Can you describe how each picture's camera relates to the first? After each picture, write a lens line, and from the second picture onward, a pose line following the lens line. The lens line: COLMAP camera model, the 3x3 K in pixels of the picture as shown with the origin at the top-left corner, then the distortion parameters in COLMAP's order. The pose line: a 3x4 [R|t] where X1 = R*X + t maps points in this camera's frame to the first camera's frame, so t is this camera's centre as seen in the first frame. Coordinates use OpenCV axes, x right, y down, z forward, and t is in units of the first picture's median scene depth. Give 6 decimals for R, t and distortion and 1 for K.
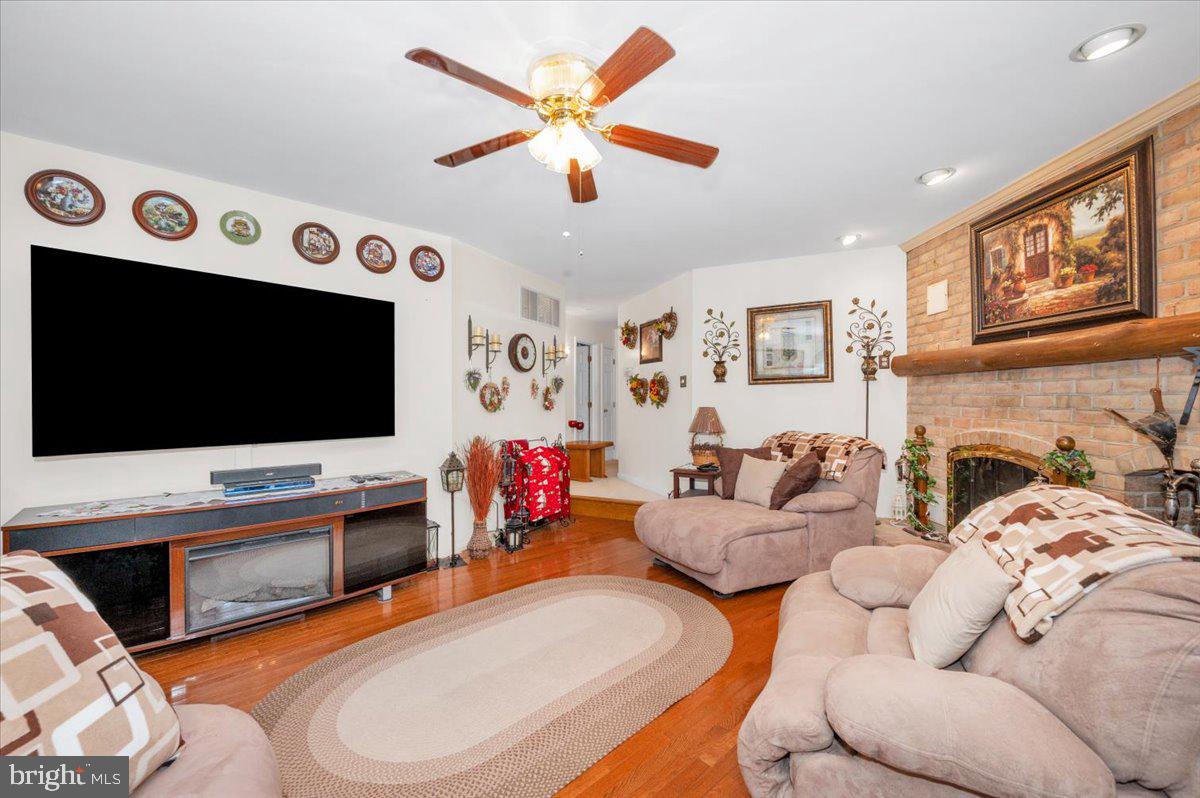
lens RADIAL K [[479.4, 0, 605.4], [0, 479.4, 400.8], [0, 0, 1]] dist [0.002424, -0.001353]
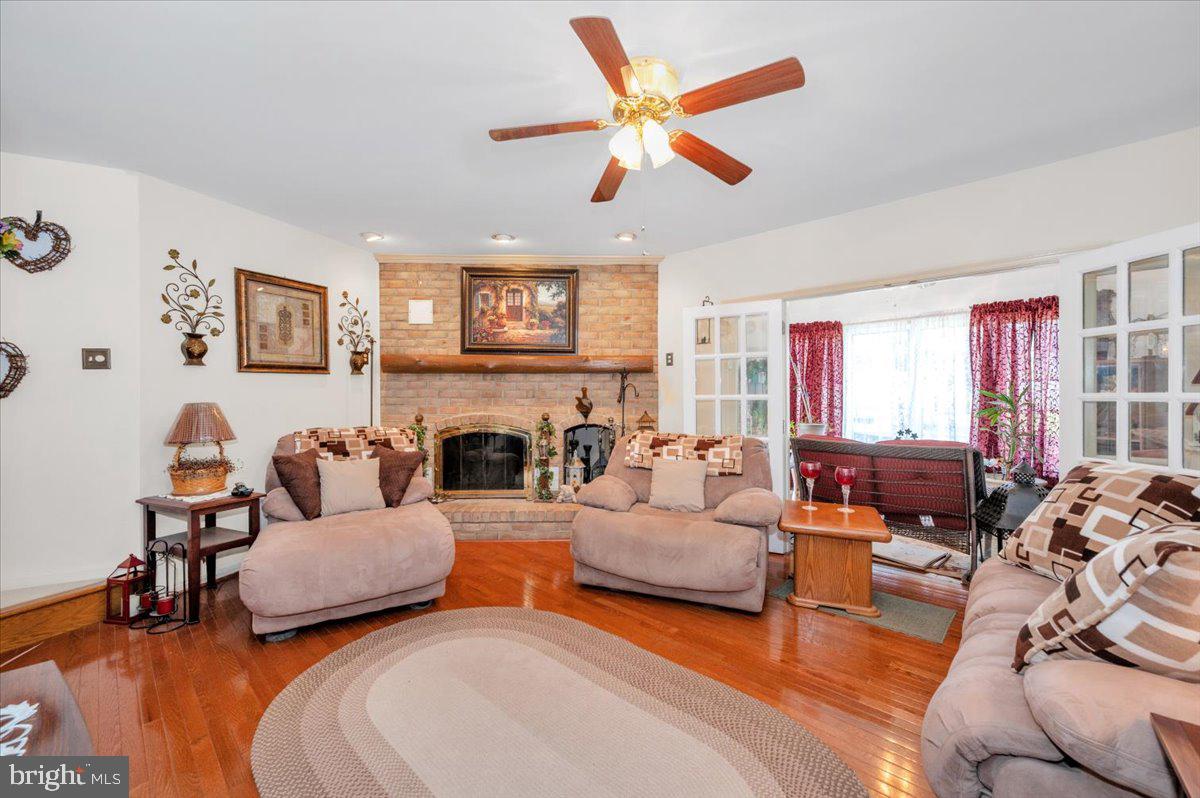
lens RADIAL K [[479.4, 0, 607.4], [0, 479.4, 390.6], [0, 0, 1]] dist [0.002424, -0.001353]
pose [[-0.074745, 0.013391, 0.997113, -0.721676], [0.005692, 0.999899, -0.013002, 0.012254], [-0.997186, 0.004704, -0.074814, 0.744933]]
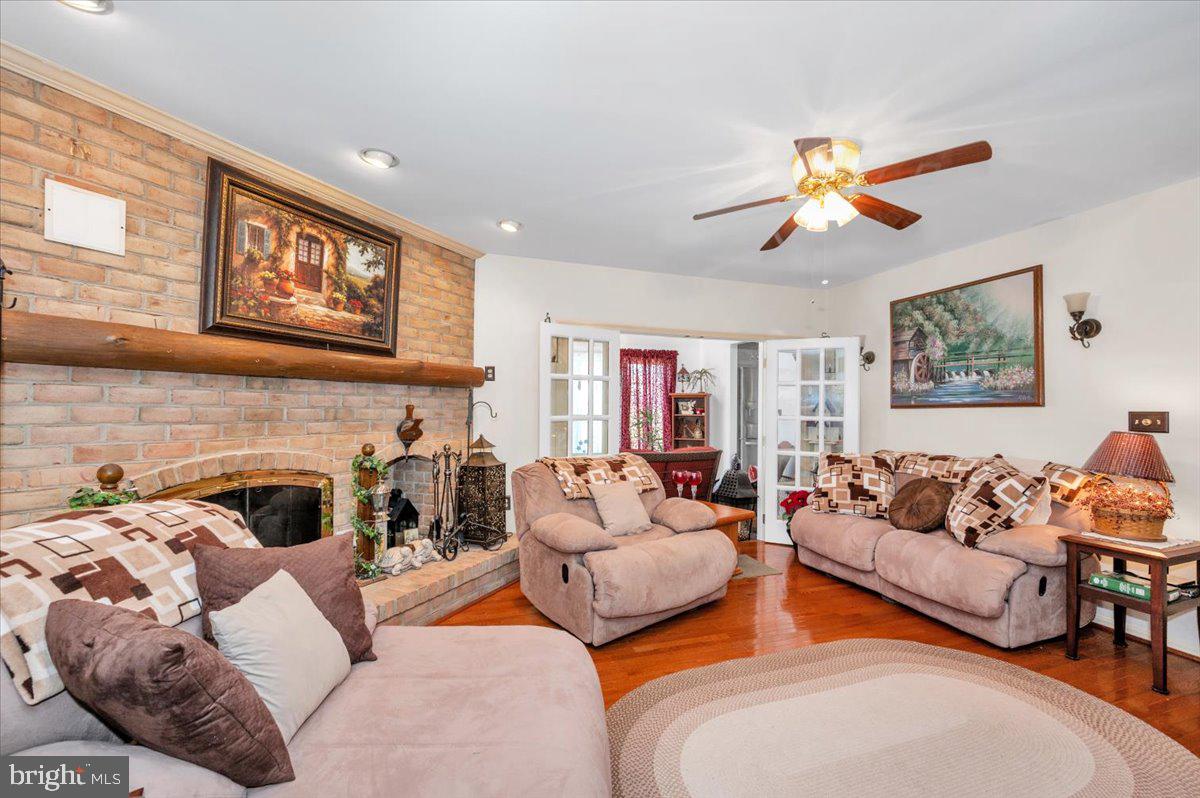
lens RADIAL K [[479.4, 0, 601.0], [0, 479.4, 403.5], [0, 0, 1]] dist [0.002424, -0.001353]
pose [[-0.909534, -0.001295, 0.415627, -0.042202], [-0.004953, 0.999958, -0.007722, -0.014987], [-0.415600, -0.009082, -0.909502, 1.516180]]
